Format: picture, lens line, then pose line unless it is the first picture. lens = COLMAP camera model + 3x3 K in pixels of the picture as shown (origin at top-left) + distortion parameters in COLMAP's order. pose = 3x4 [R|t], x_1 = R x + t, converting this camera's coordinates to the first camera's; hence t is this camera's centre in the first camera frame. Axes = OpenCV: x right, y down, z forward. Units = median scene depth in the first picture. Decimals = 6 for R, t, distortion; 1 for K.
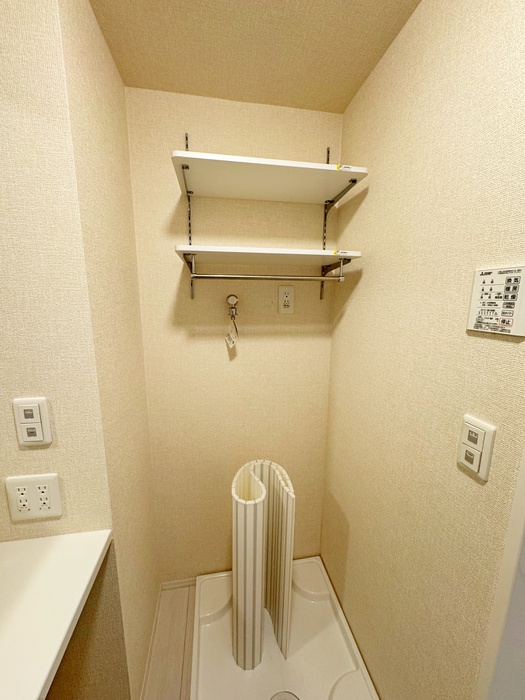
lens RADIAL K [[279.2, 0, 261.2], [0, 279.2, 351.7], [0, 0, 1]] dist [-0.004504, 0.000544]
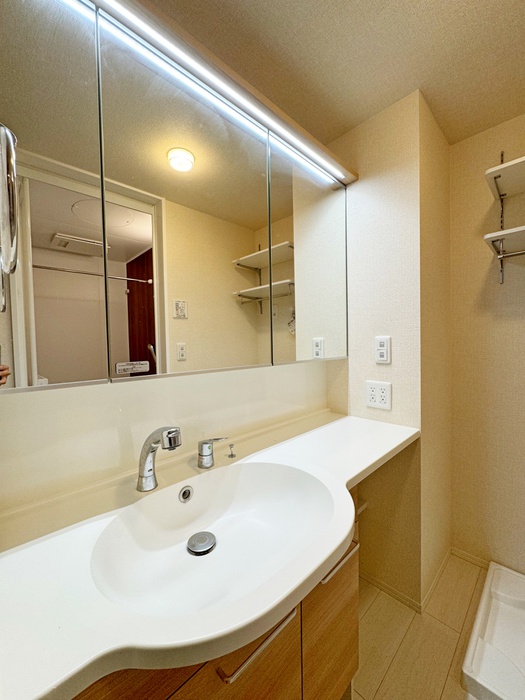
lens RADIAL K [[279.2, 0, 259.3], [0, 279.2, 350.2], [0, 0, 1]] dist [-0.004504, 0.000544]
pose [[0.560316, 0.008007, -0.828240, 0.186208], [-0.132119, 0.988014, -0.079829, 0.395085], [0.817674, 0.154156, 0.554658, -0.526821]]
